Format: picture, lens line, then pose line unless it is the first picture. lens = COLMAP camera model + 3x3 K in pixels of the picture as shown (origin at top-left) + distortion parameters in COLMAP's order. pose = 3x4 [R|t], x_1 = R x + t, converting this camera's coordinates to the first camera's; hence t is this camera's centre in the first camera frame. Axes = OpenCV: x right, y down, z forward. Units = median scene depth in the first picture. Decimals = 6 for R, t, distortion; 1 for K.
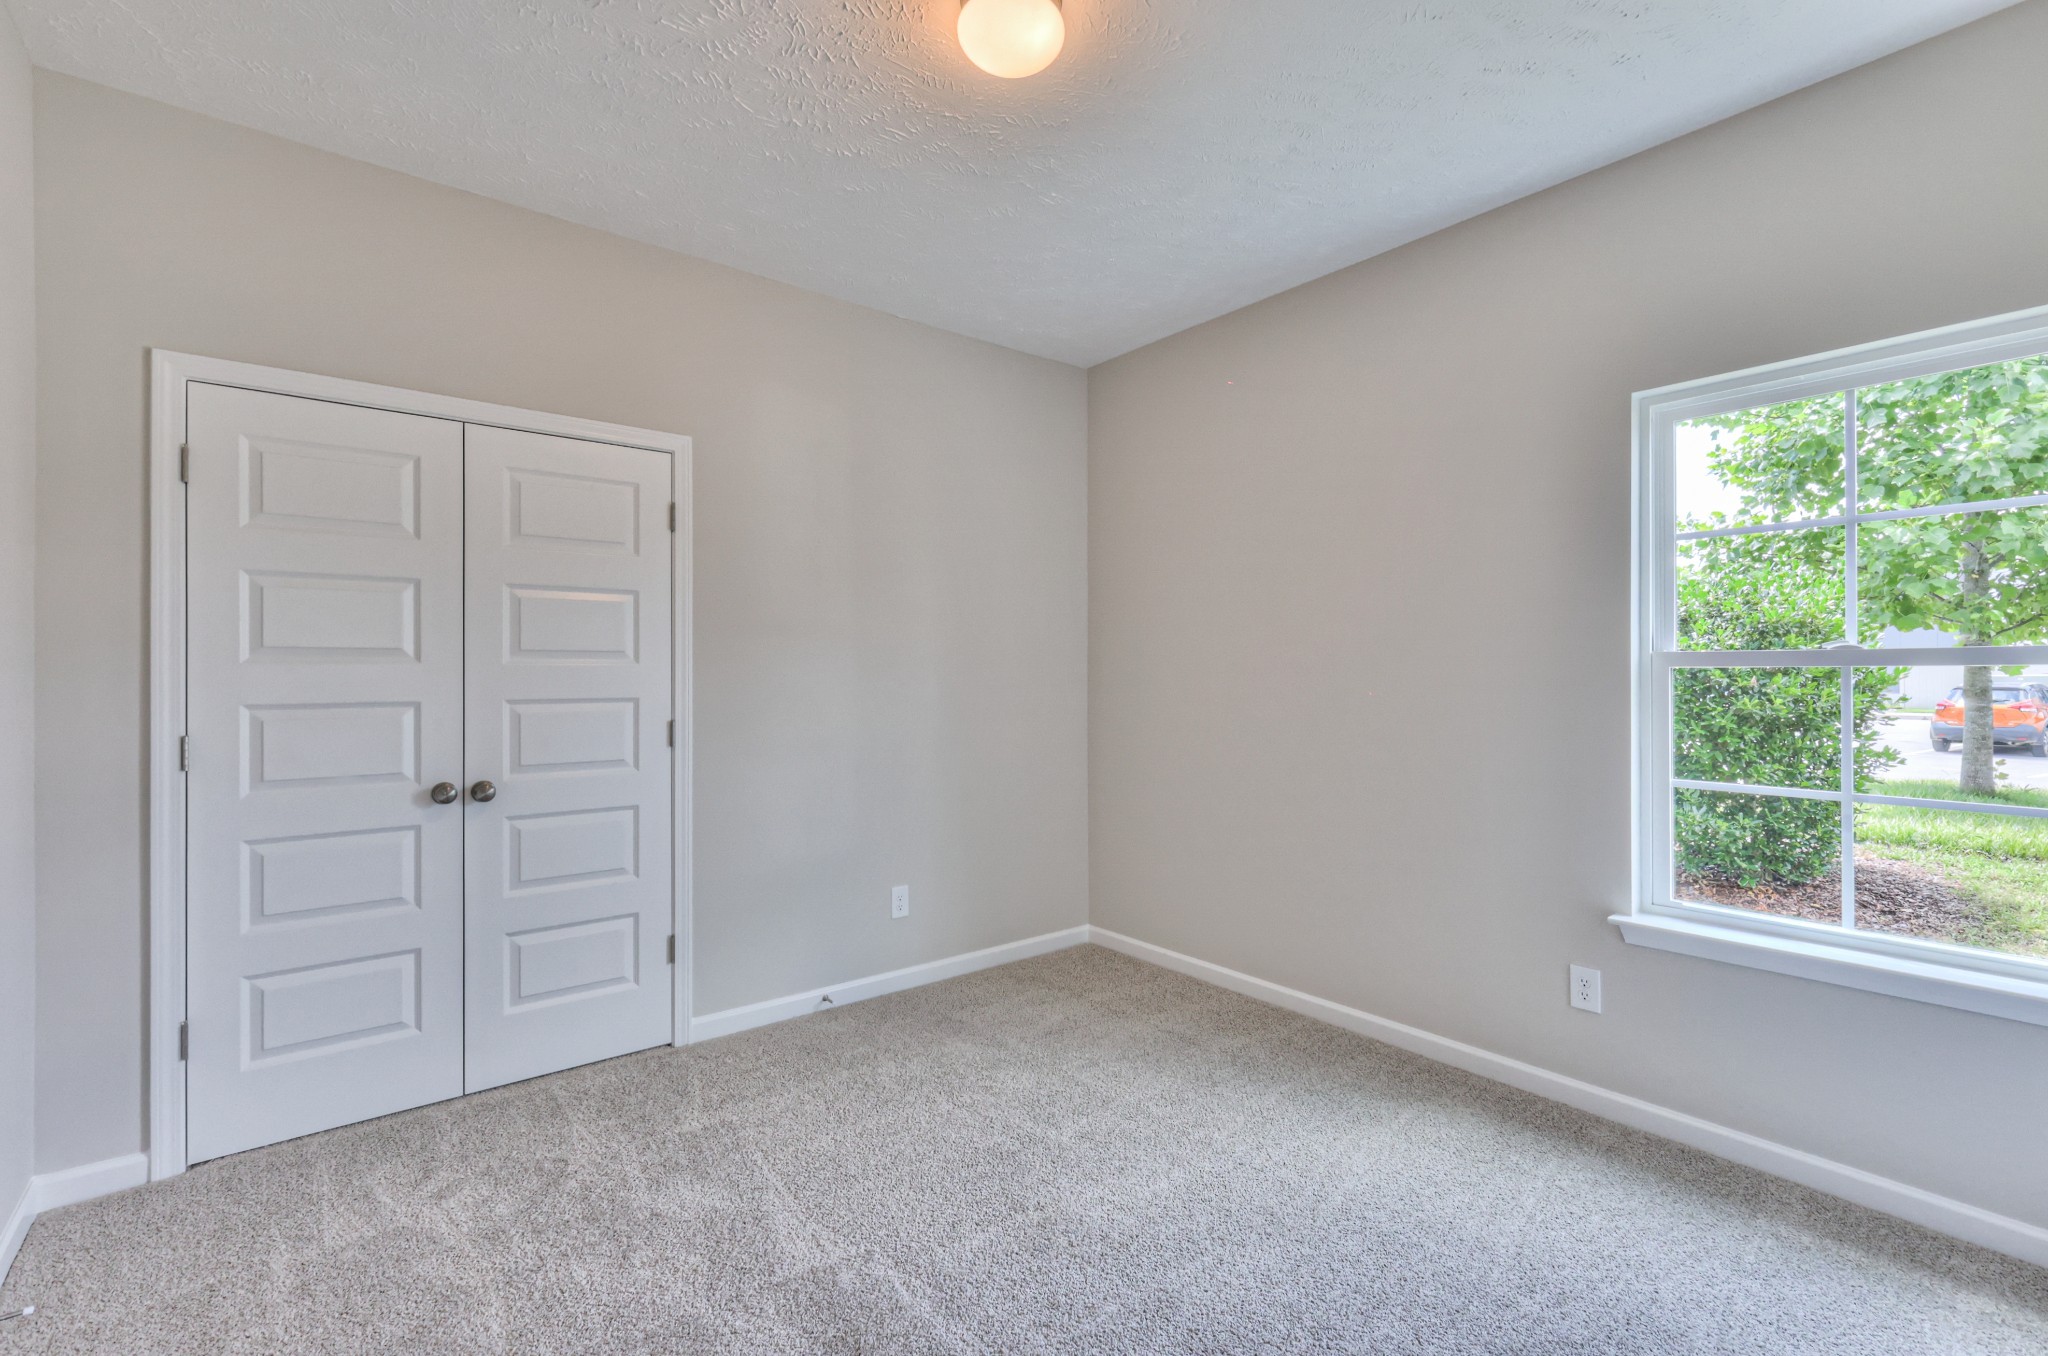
lens RADIAL K [[910.1, 0, 1028.7], [0, 910.1, 677.0], [0, 0, 1]] dist [-0.003597, -0.000082]
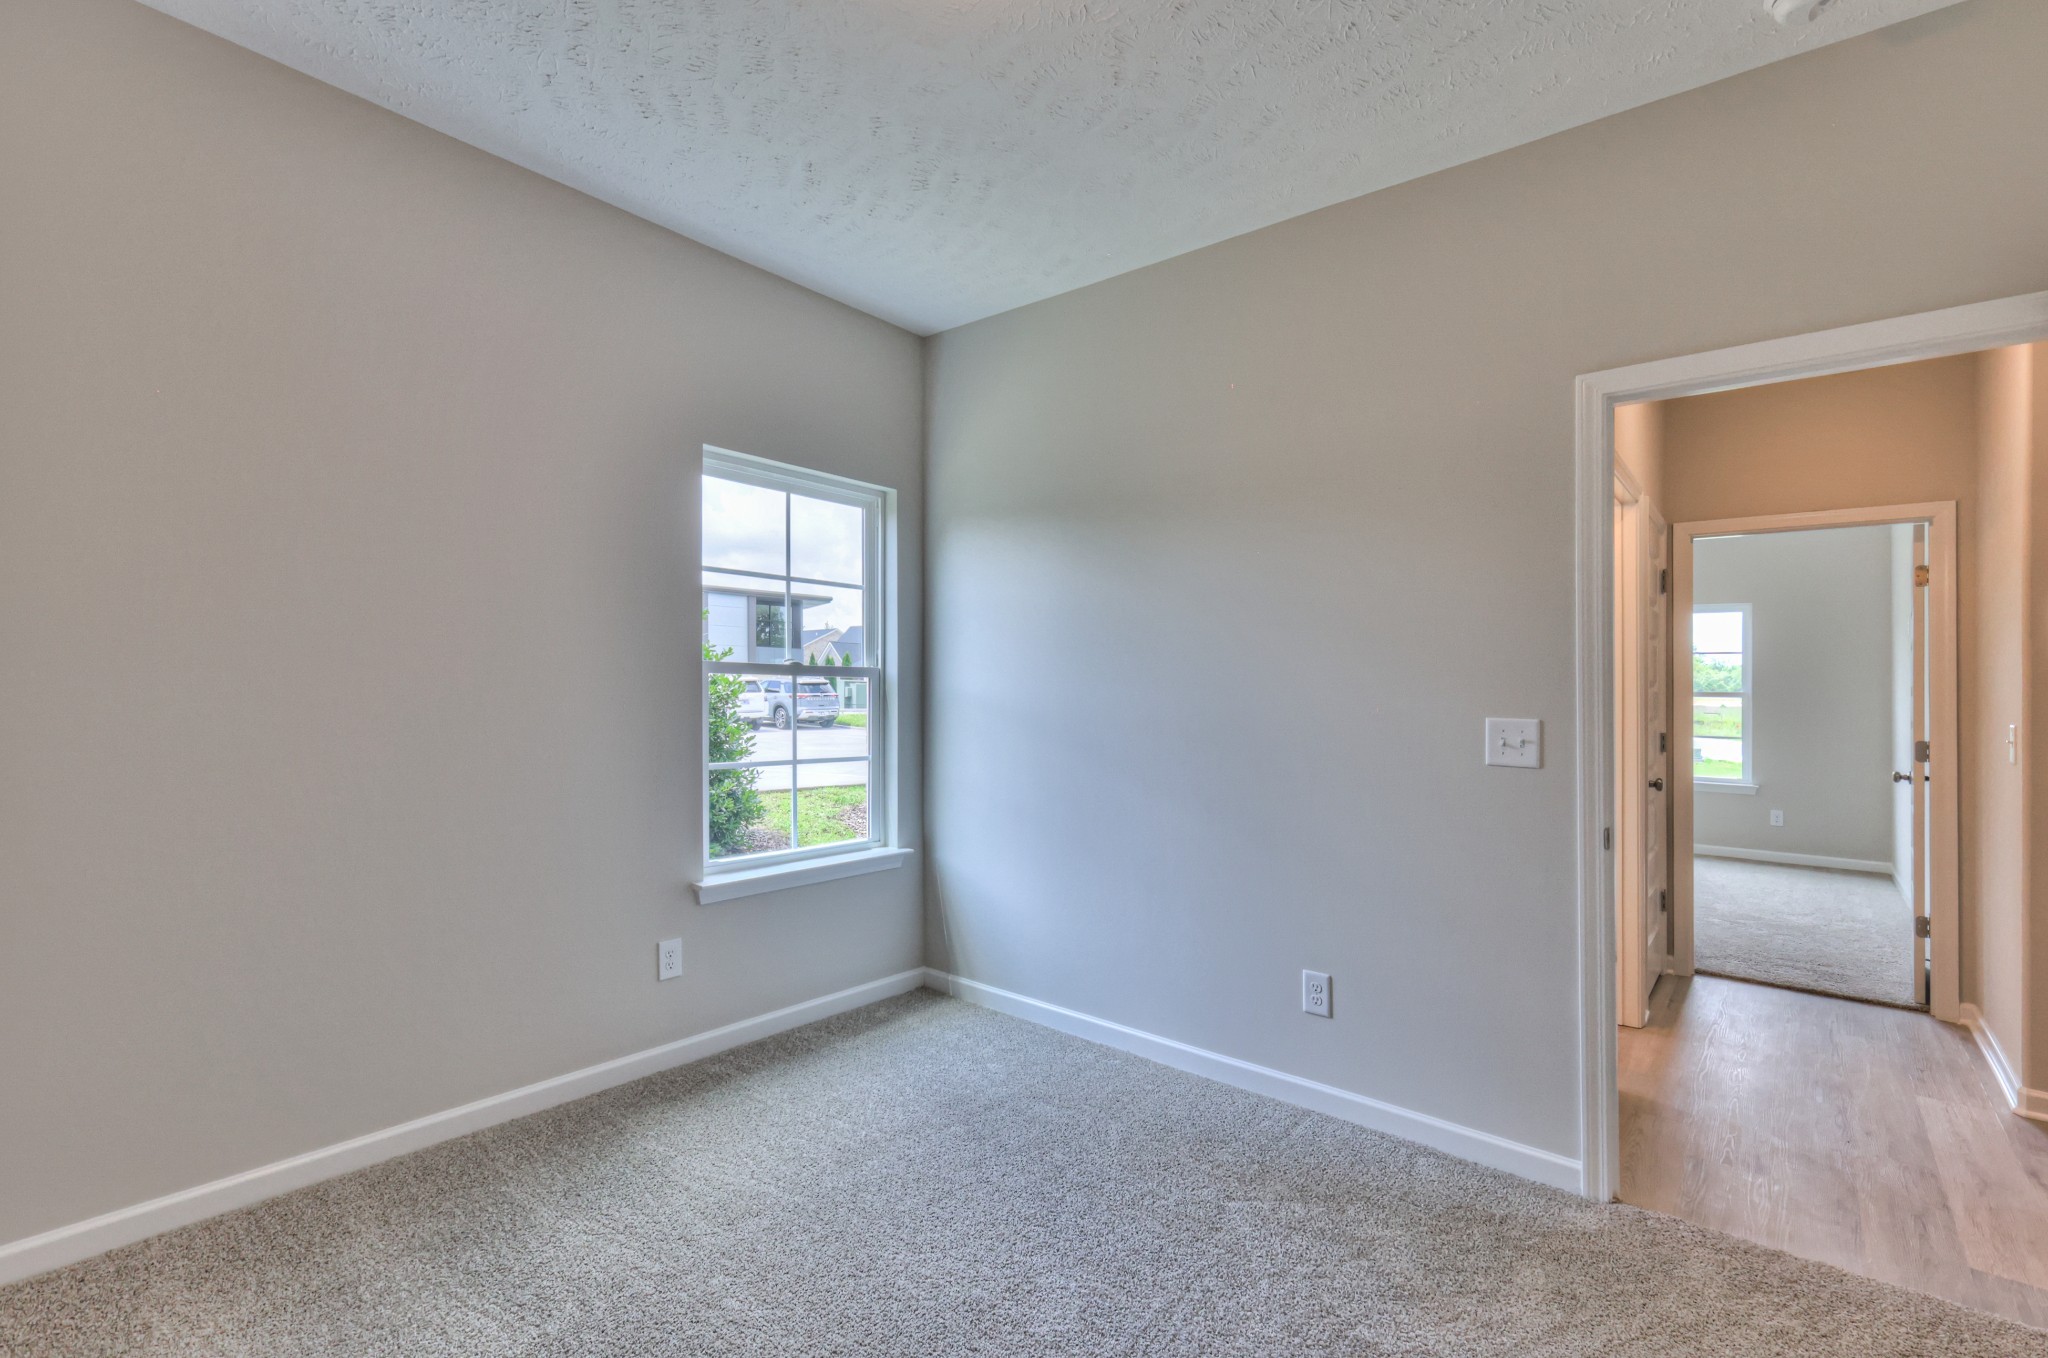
lens RADIAL K [[910.1, 0, 1028.7], [0, 910.1, 678.0], [0, 0, 1]] dist [-0.003597, -0.000082]
pose [[-0.203672, 0.018723, 0.978860, -0.578816], [-0.003824, 0.999794, -0.019919, 0.018709], [-0.979032, -0.007800, -0.203559, 0.802030]]
